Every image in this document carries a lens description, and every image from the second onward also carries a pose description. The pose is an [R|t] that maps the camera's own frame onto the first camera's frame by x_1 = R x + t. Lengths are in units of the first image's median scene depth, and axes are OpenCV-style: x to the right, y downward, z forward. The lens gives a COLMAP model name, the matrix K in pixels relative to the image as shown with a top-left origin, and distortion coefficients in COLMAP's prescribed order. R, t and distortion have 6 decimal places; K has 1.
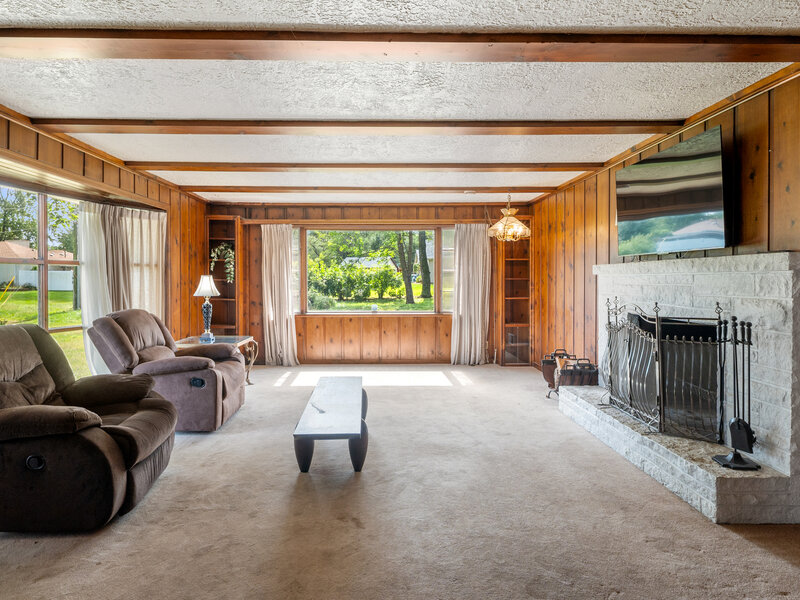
lens RADIAL K [[492.9, 0, 400.0], [0, 492.9, 300.0], [0, 0, 1]] dist [-0.024830, -0.000578]
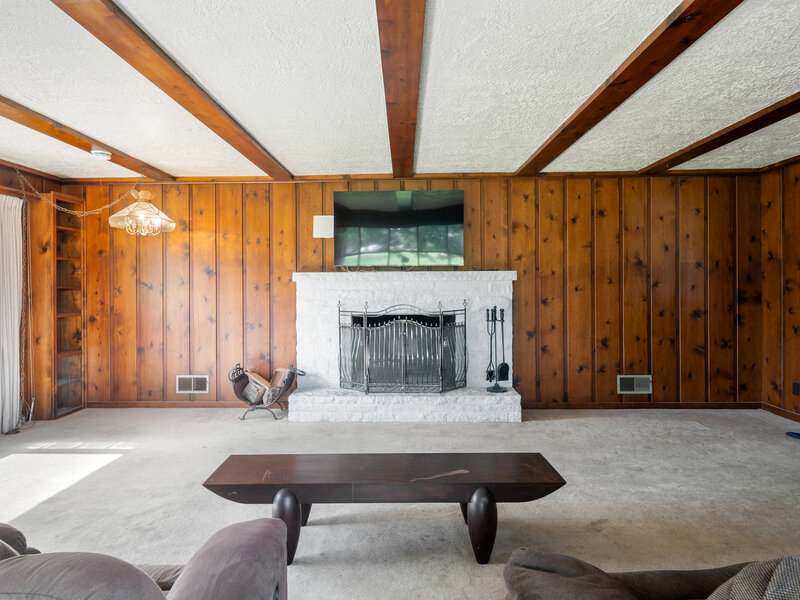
lens RADIAL K [[471.4, 0, 400.4], [0, 471.4, 281.3], [0, 0, 1]] dist [-0.002394, -0.000580]
pose [[0.035067, 0.005810, 0.999368, -0.707058], [0.046700, 0.998881, -0.007446, -0.040420], [-0.998293, 0.046932, 0.034757, 0.880253]]
